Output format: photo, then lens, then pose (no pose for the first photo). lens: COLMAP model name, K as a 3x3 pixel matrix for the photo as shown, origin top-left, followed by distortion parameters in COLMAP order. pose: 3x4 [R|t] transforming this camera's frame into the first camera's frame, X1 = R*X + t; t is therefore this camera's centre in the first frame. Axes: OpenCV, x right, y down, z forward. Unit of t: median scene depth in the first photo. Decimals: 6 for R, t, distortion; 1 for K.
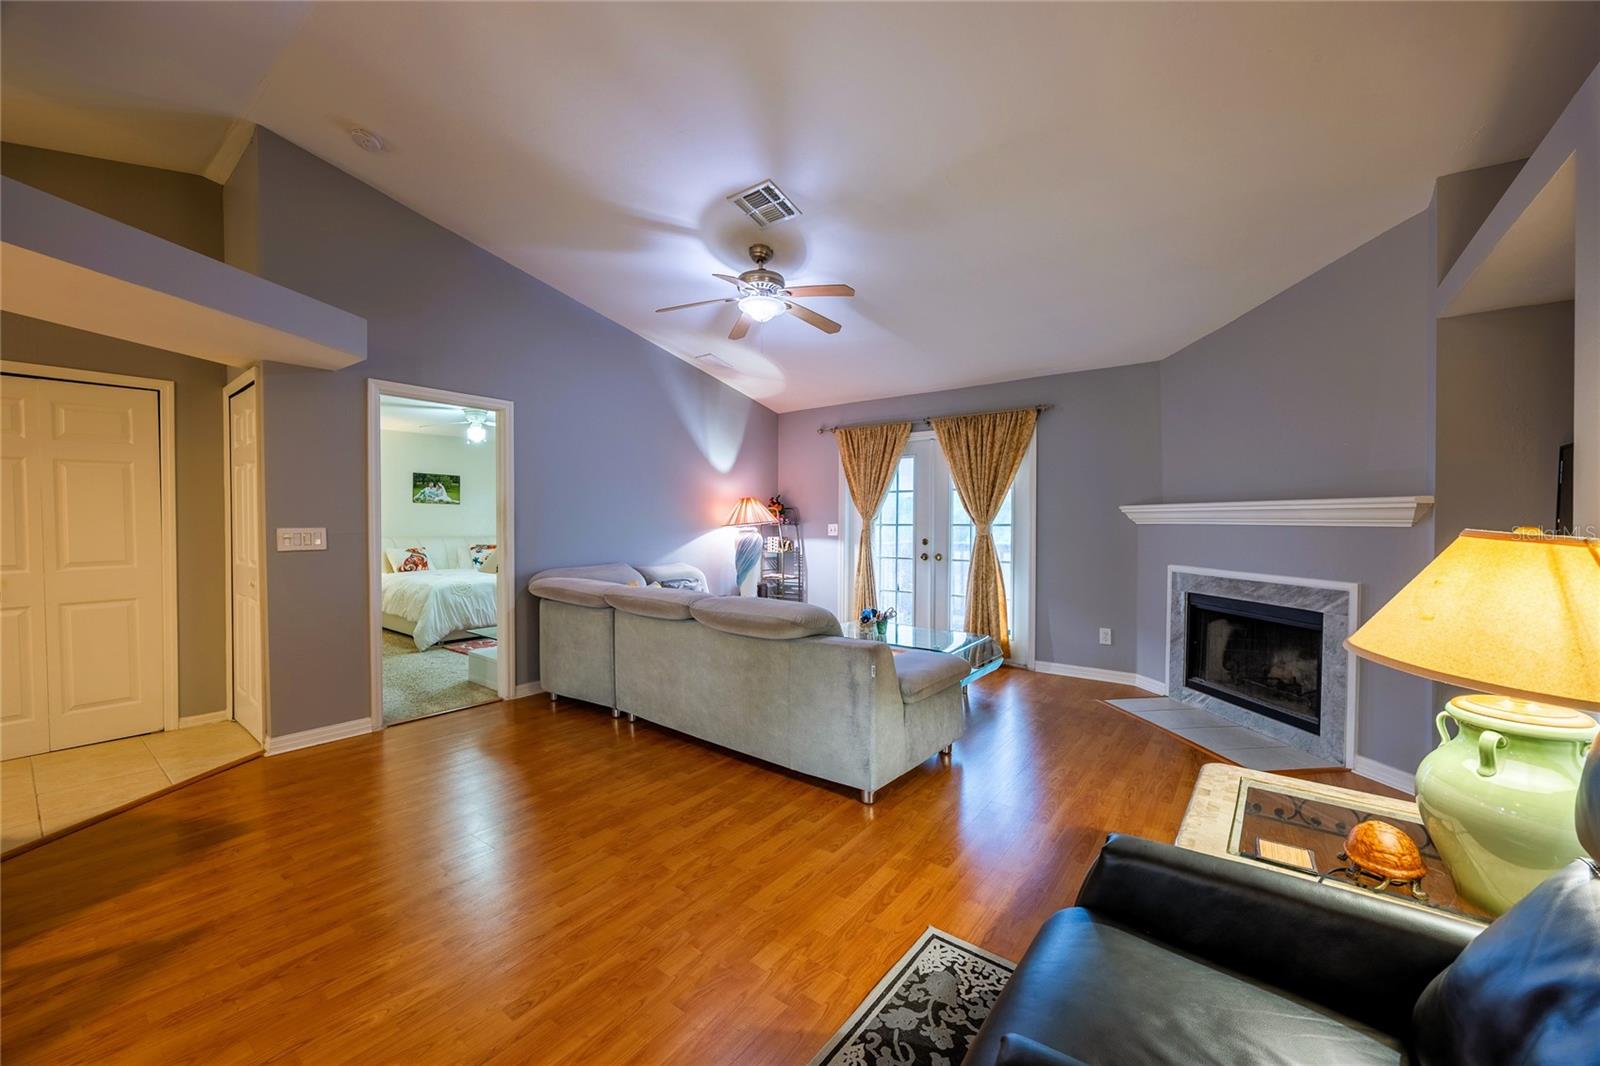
lens RADIAL K [[617.3, 0, 794.5], [0, 617.3, 534.8], [0, 0, 1]] dist [-0.002319, 0.000022]
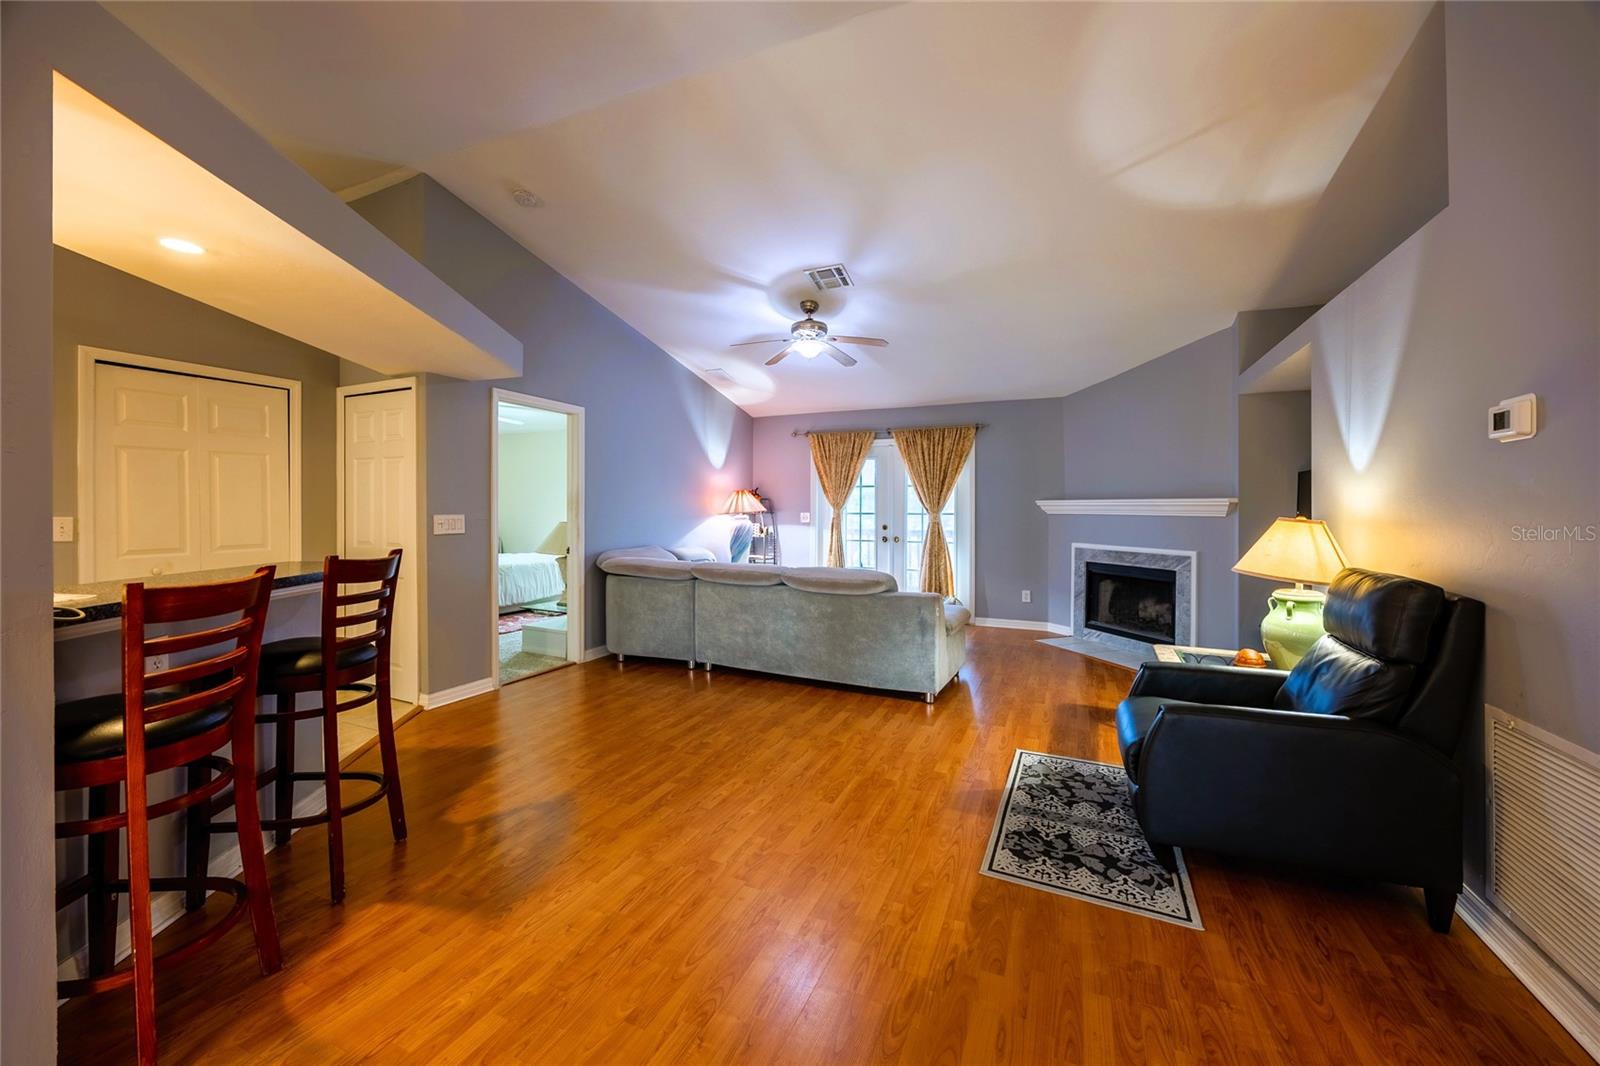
lens RADIAL K [[619.8, 0, 797.2], [0, 619.8, 514.1], [0, 0, 1]] dist [-0.002141, -0.000013]
pose [[0.972379, 0.003279, 0.233385, -0.348754], [0.000031, 0.999900, -0.014177, 0.003396], [-0.233408, 0.013792, 0.972281, -0.241704]]
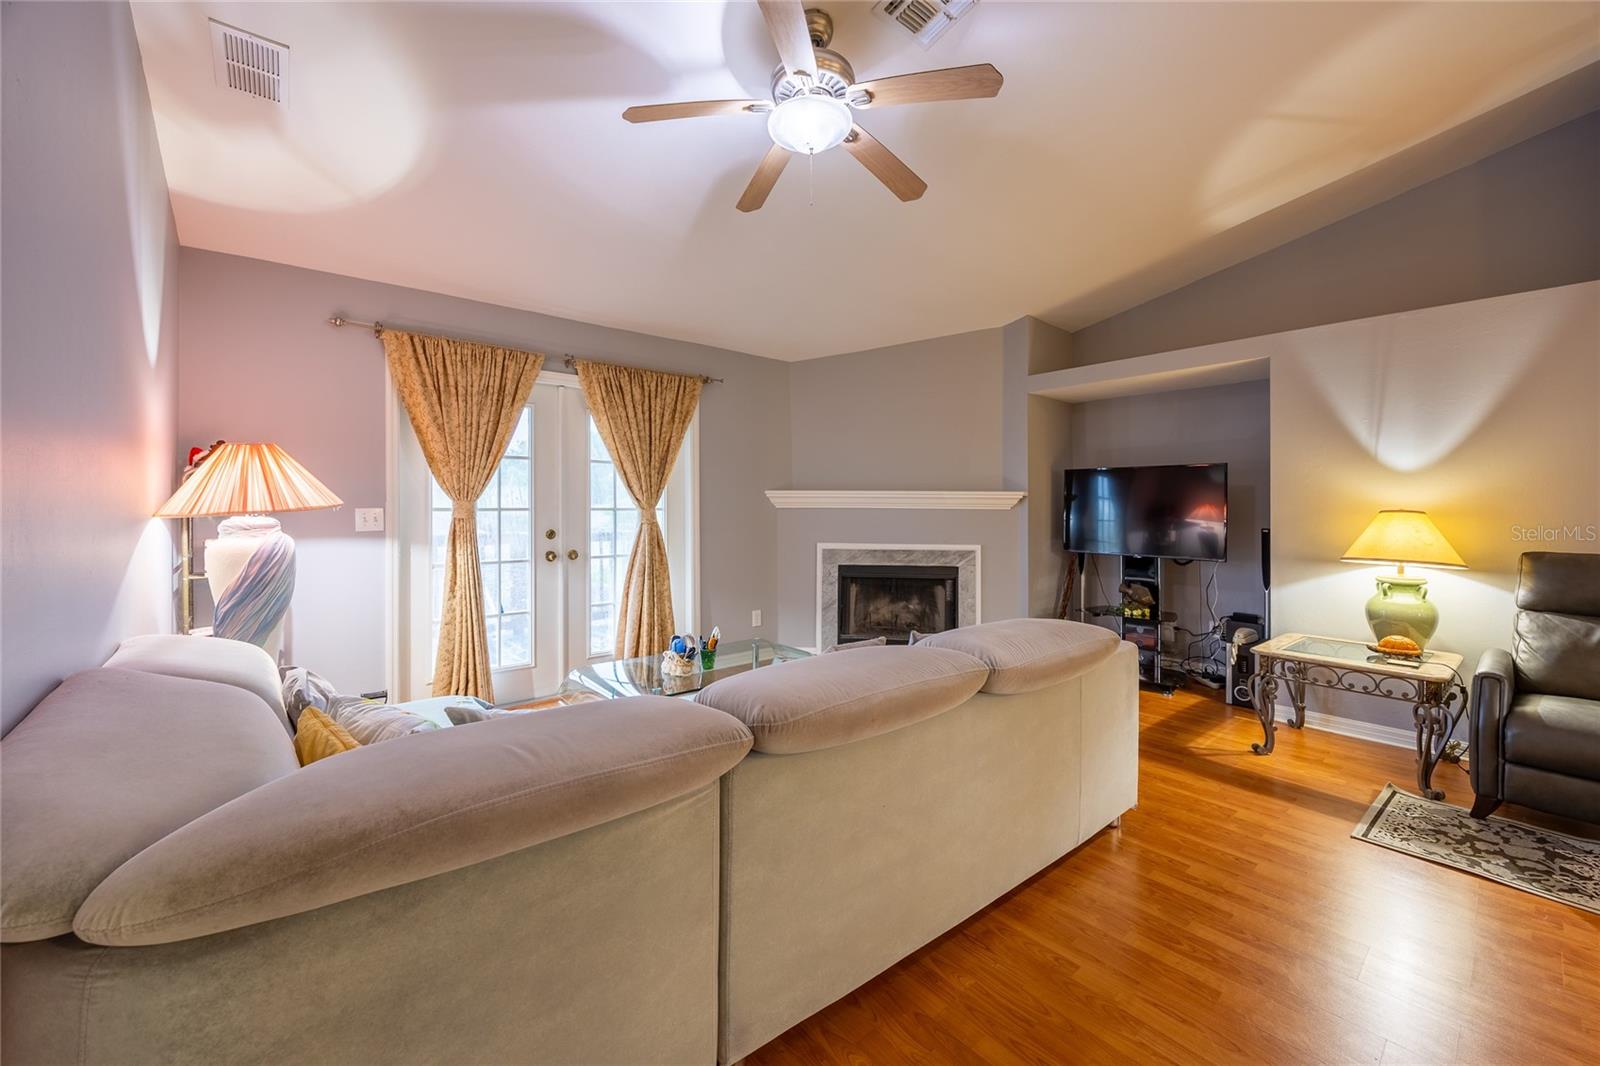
lens RADIAL K [[626.1, 0, 796.9], [0, 626.1, 506.3], [0, 0, 1]] dist [-0.002064, -0.000019]
pose [[0.218183, 0.000451, 0.975908, -0.556095], [0.017787, 0.999832, -0.004439, -0.015949], [-0.975746, 0.018327, 0.218138, 0.807080]]
